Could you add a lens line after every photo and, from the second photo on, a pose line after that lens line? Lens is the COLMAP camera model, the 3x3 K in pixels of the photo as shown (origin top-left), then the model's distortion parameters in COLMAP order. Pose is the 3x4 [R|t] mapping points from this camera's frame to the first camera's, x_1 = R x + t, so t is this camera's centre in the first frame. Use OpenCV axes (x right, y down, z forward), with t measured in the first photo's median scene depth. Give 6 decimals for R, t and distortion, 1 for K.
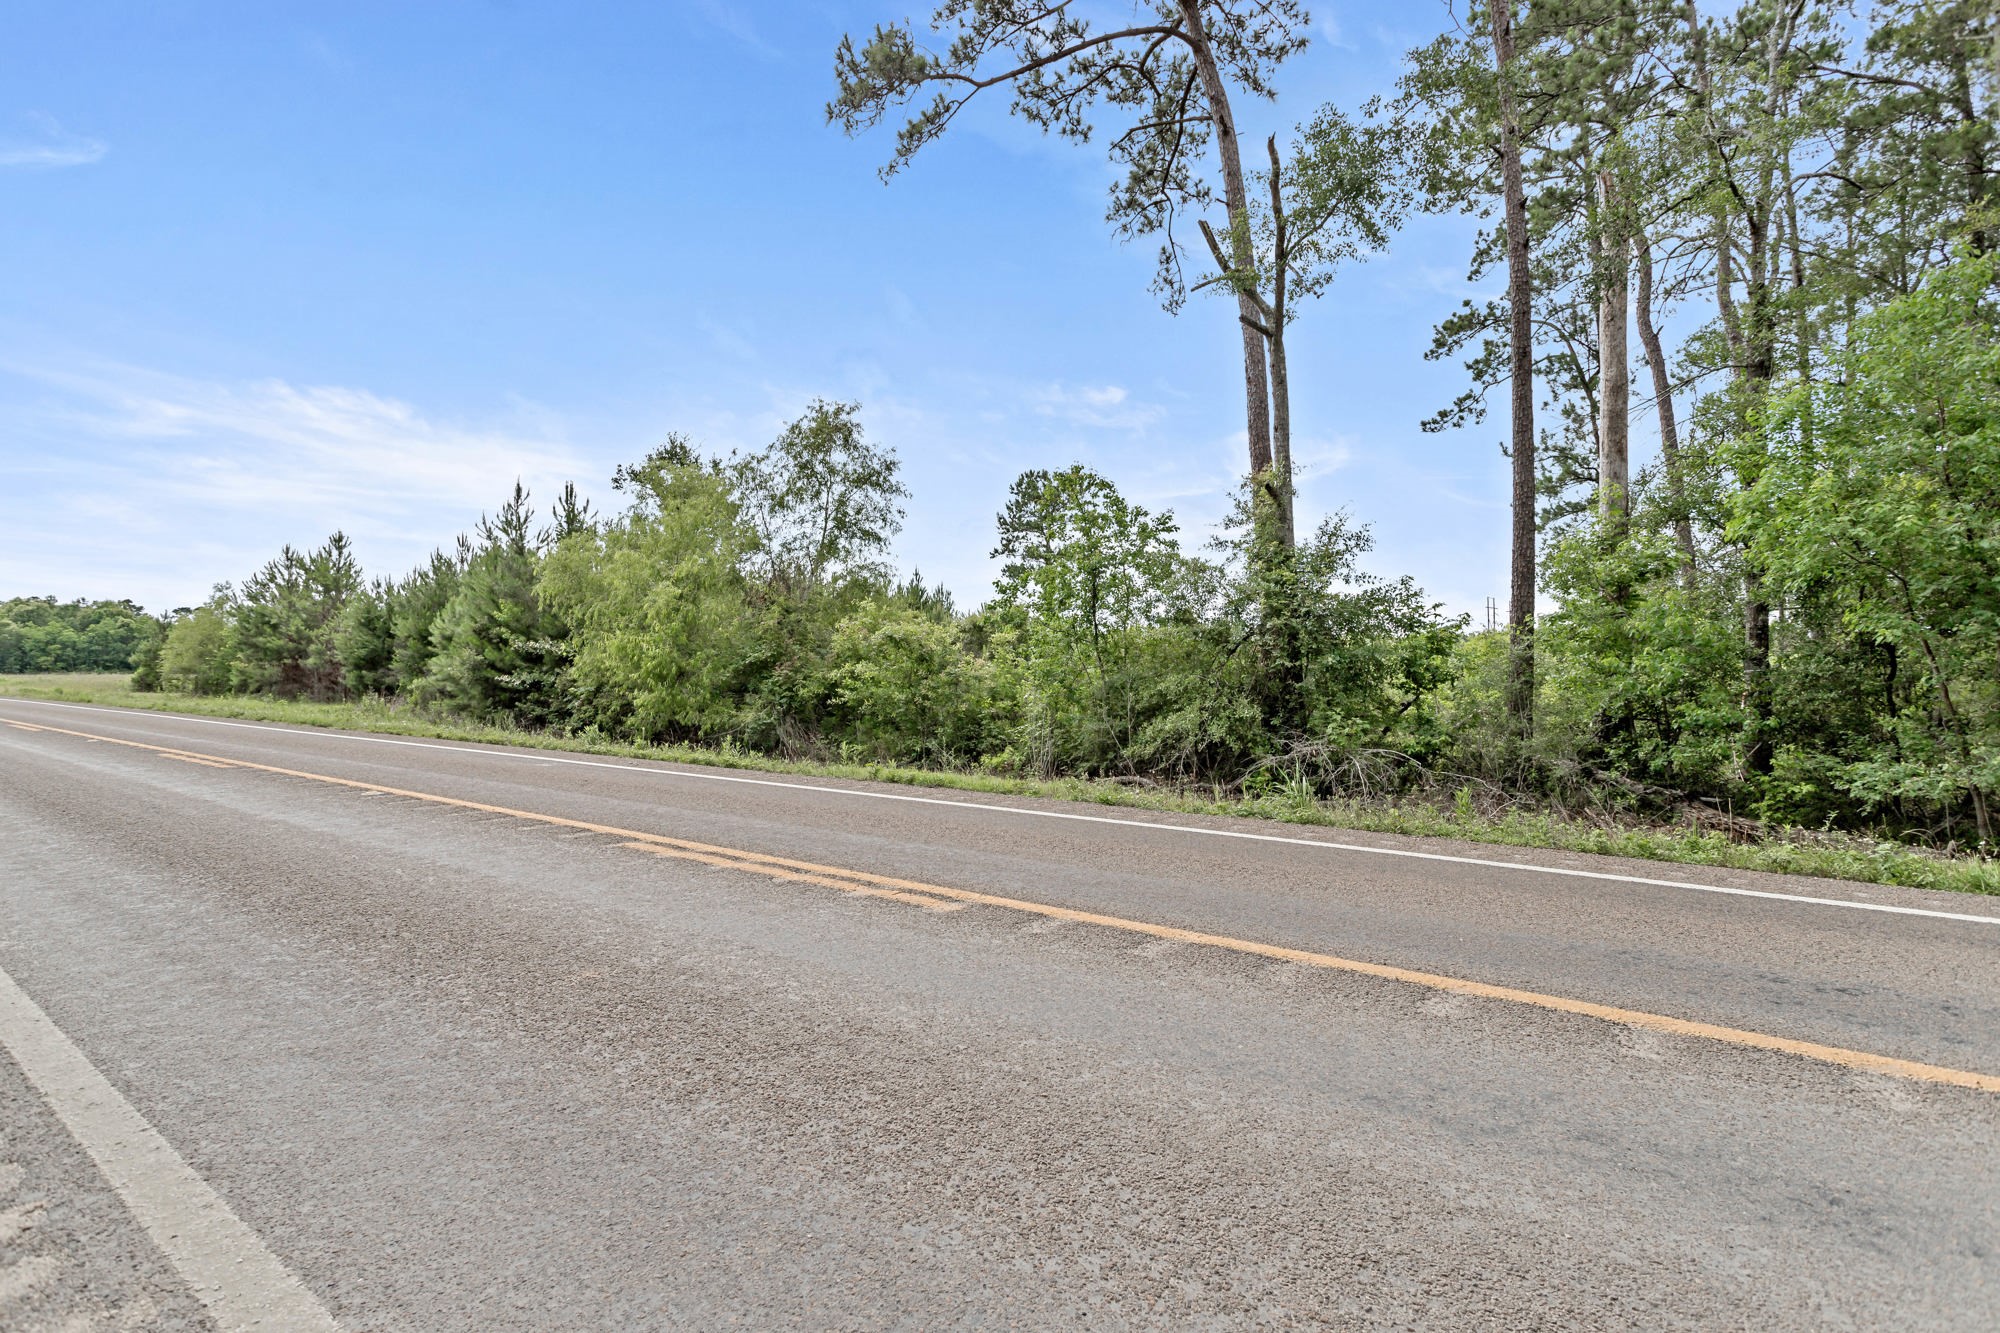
lens RADIAL K [[970.6, 0, 996.3], [0, 970.6, 671.6], [0, 0, 1]] dist [0.013580, -0.000102]
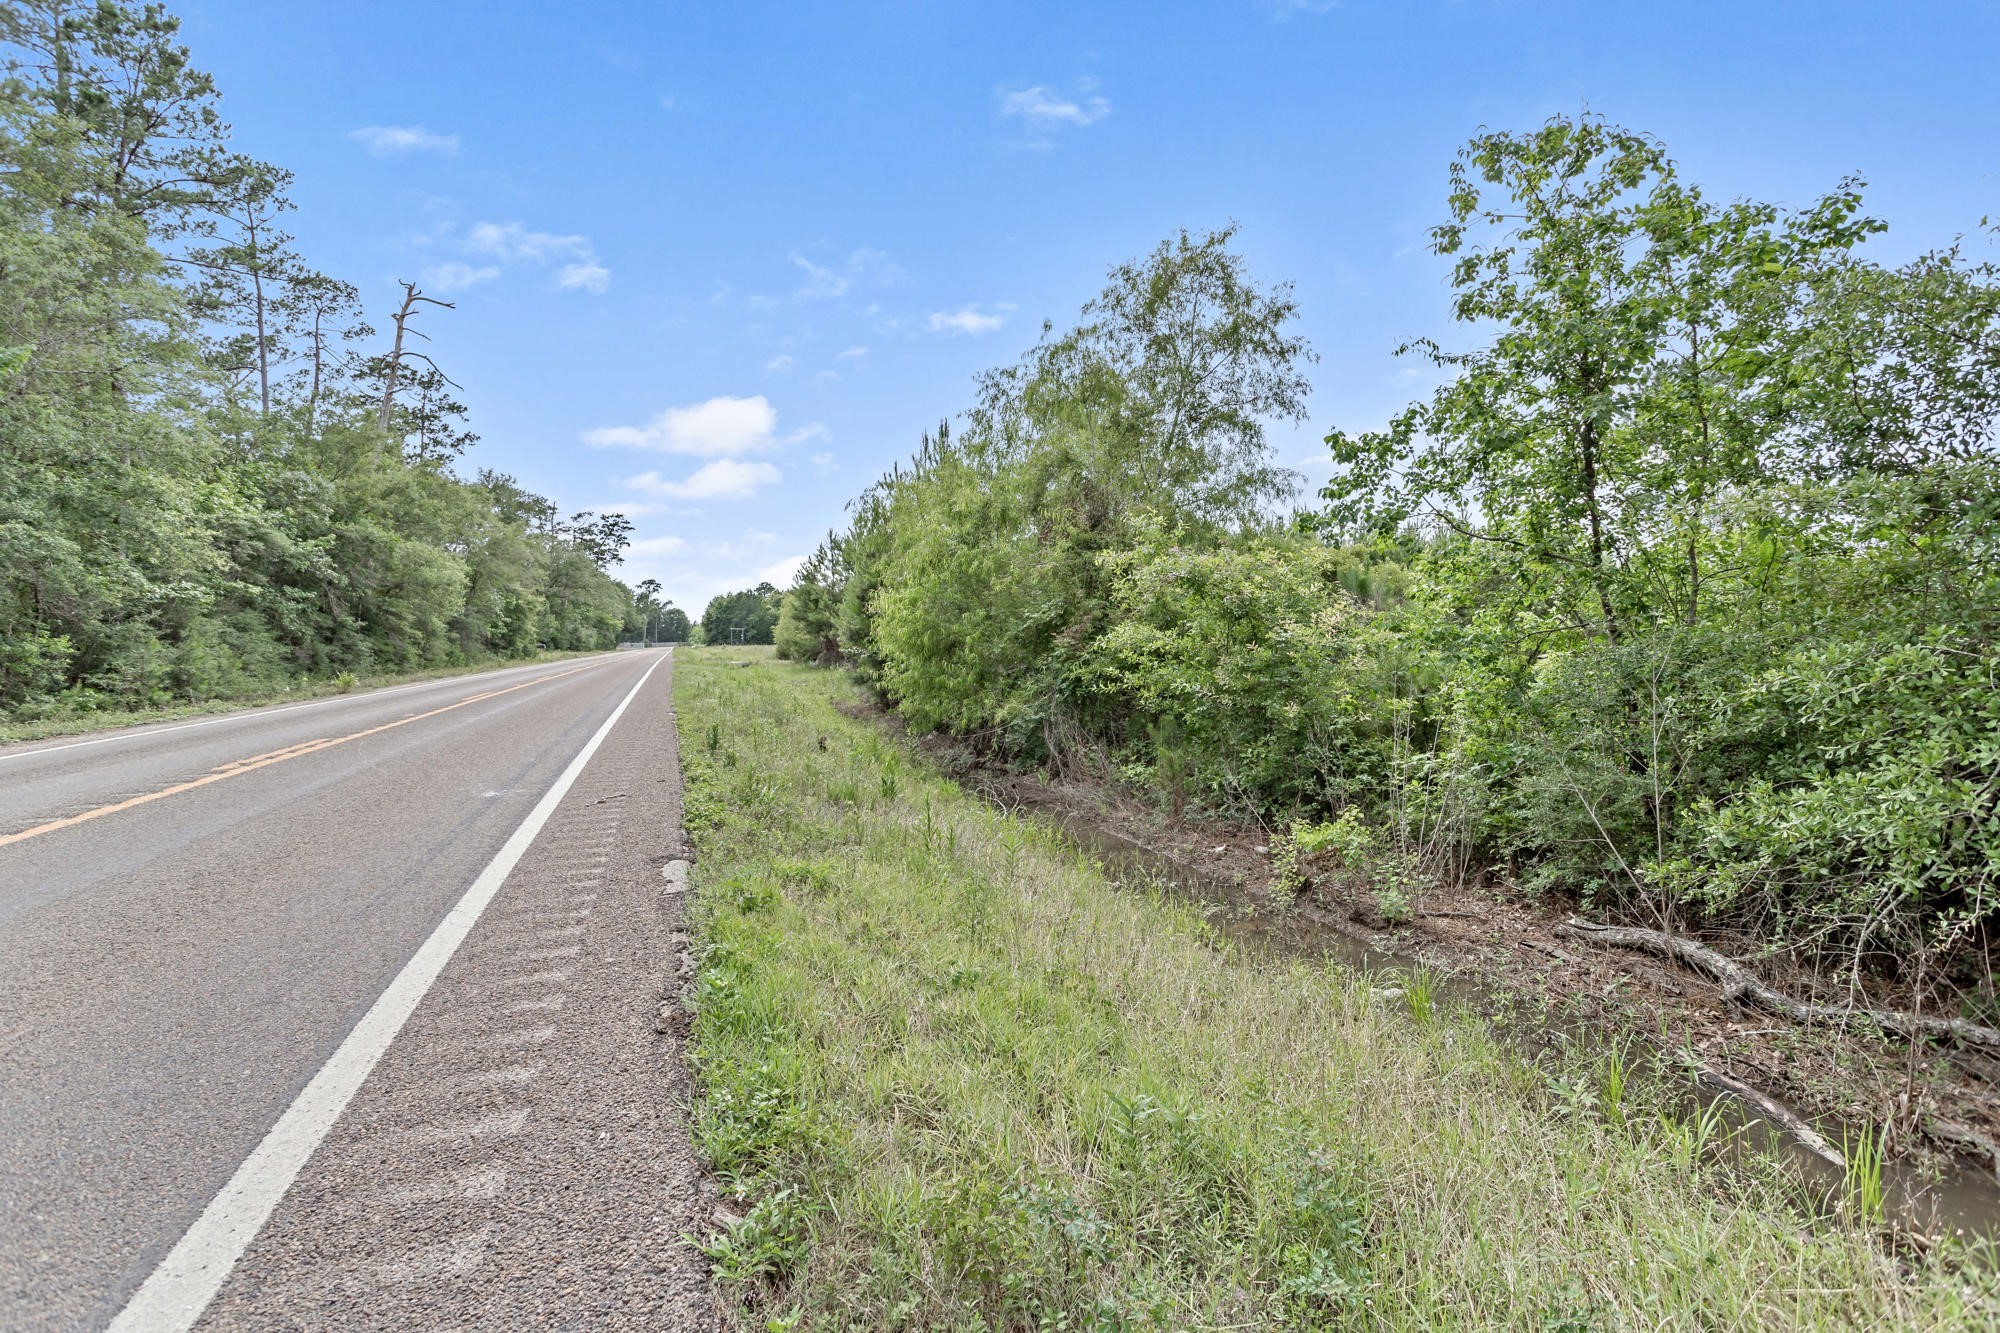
lens RADIAL K [[970.6, 0, 1009.0], [0, 970.6, 656.4], [0, 0, 1]] dist [0.013580, -0.000102]
pose [[0.841919, 0.004802, -0.539583, 0.112127], [0.002820, 0.999908, 0.013298, 0.002316], [0.539597, -0.012717, 0.841827, 0.516387]]
